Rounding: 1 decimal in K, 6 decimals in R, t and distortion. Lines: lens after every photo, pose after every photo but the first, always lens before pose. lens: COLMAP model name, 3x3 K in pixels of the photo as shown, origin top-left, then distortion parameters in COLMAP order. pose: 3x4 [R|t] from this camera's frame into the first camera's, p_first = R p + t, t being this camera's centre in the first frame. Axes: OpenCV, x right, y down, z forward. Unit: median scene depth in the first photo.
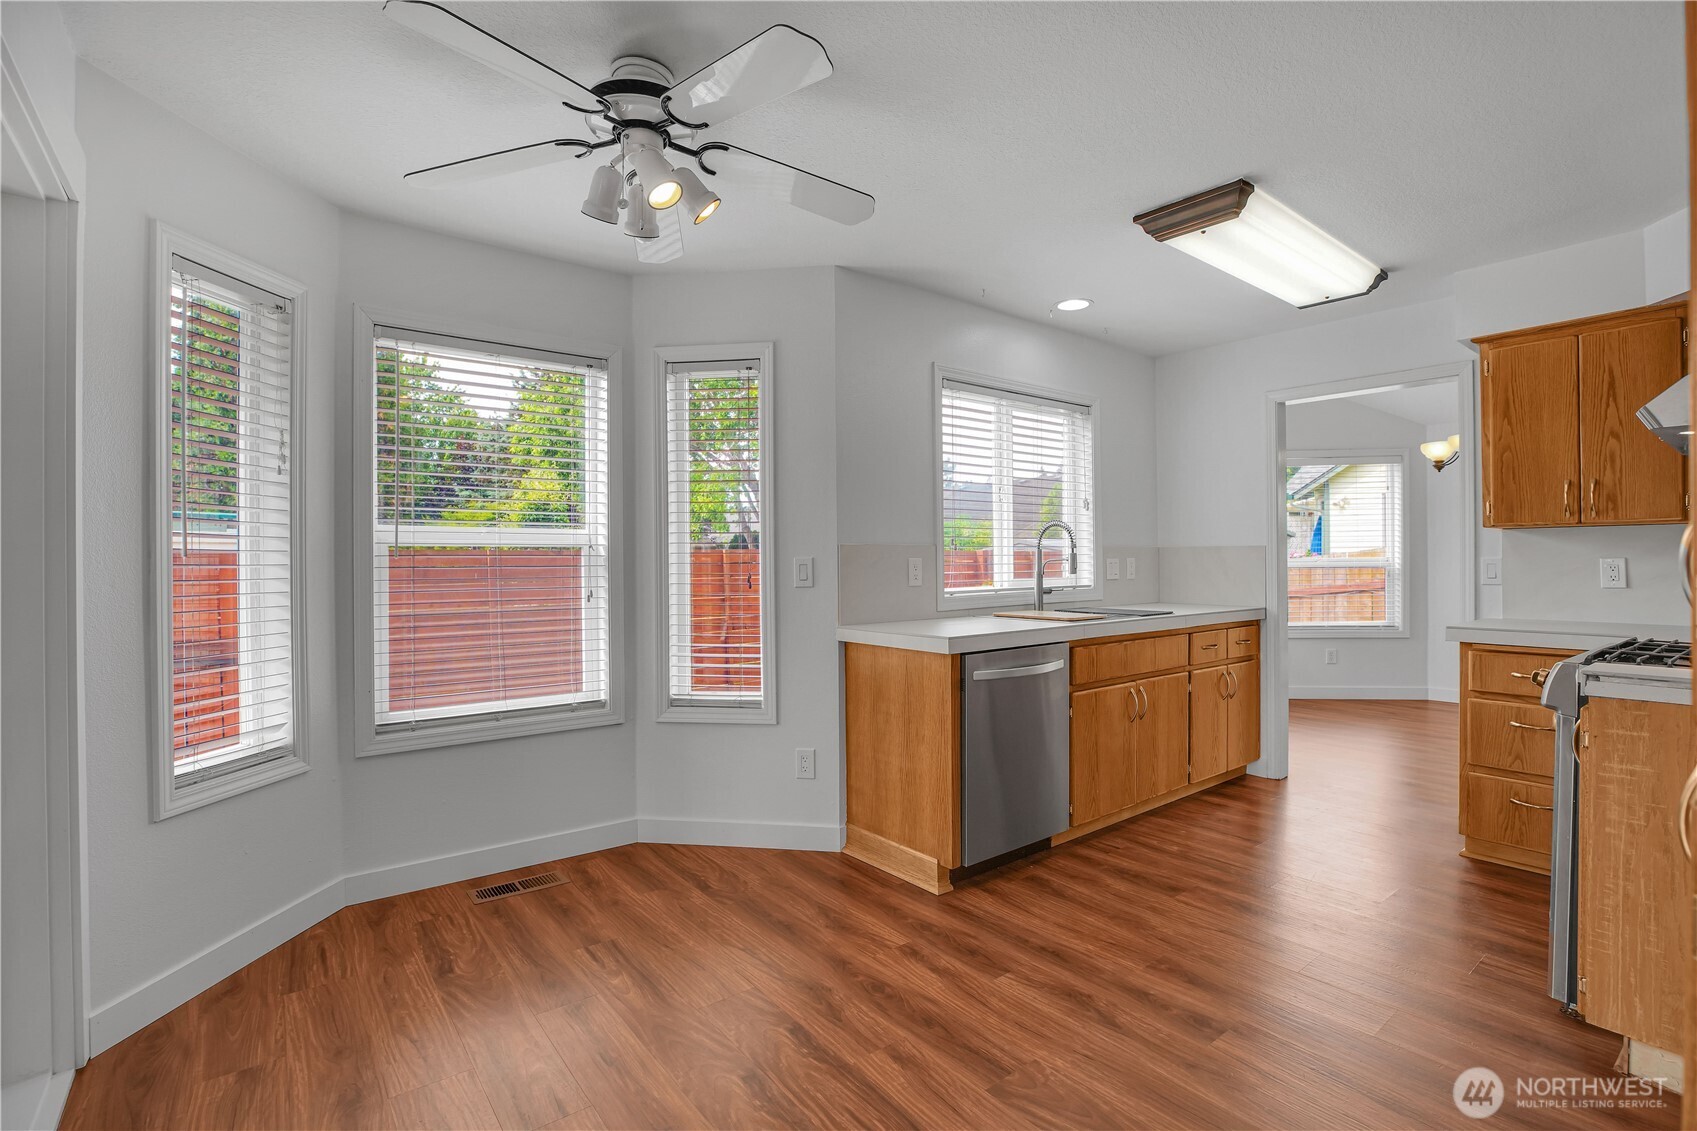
lens RADIAL K [[781.7, 0, 846.9], [0, 781.7, 560.9], [0, 0, 1]] dist [-0.038561, 0.007088]
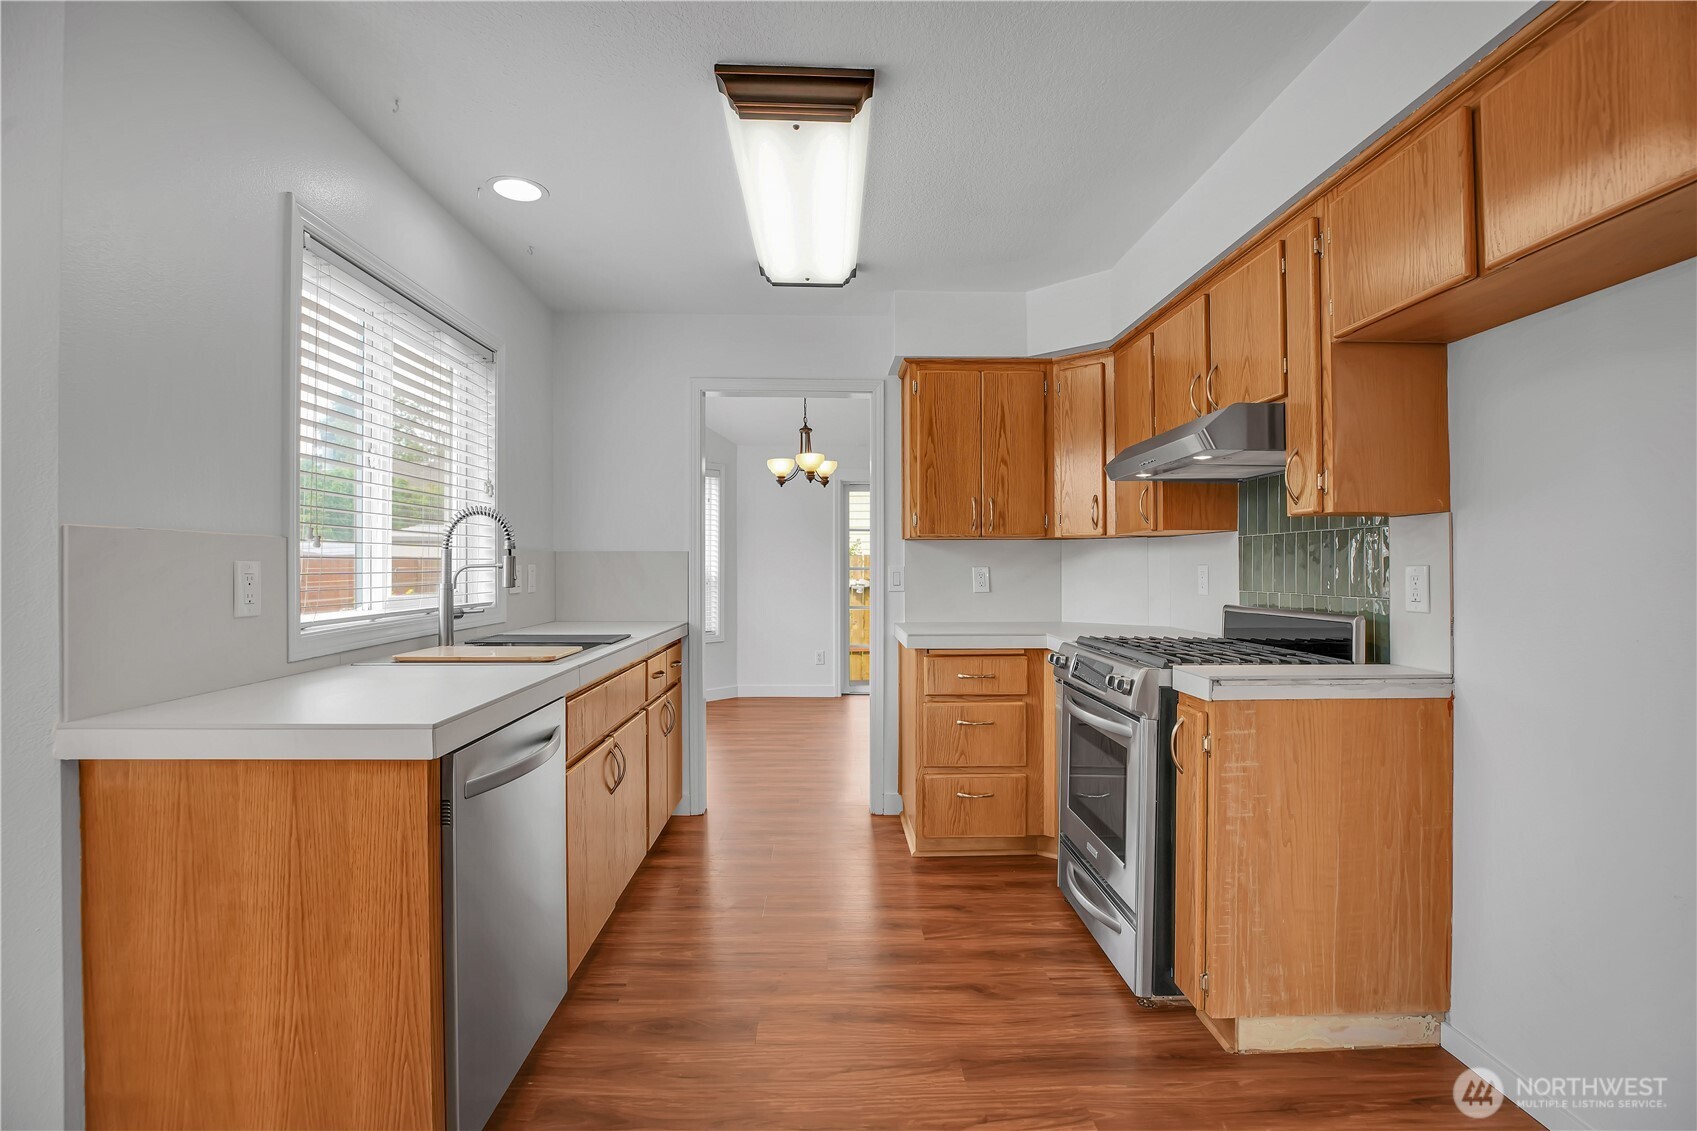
lens RADIAL K [[781.7, 0, 848.7], [0, 781.7, 560.9], [0, 0, 1]] dist [-0.038561, 0.007088]
pose [[0.589700, 0.011108, 0.807546, -0.086922], [-0.002222, 0.999924, -0.012132, 0.001616], [-0.807619, 0.005360, 0.589680, 0.423935]]
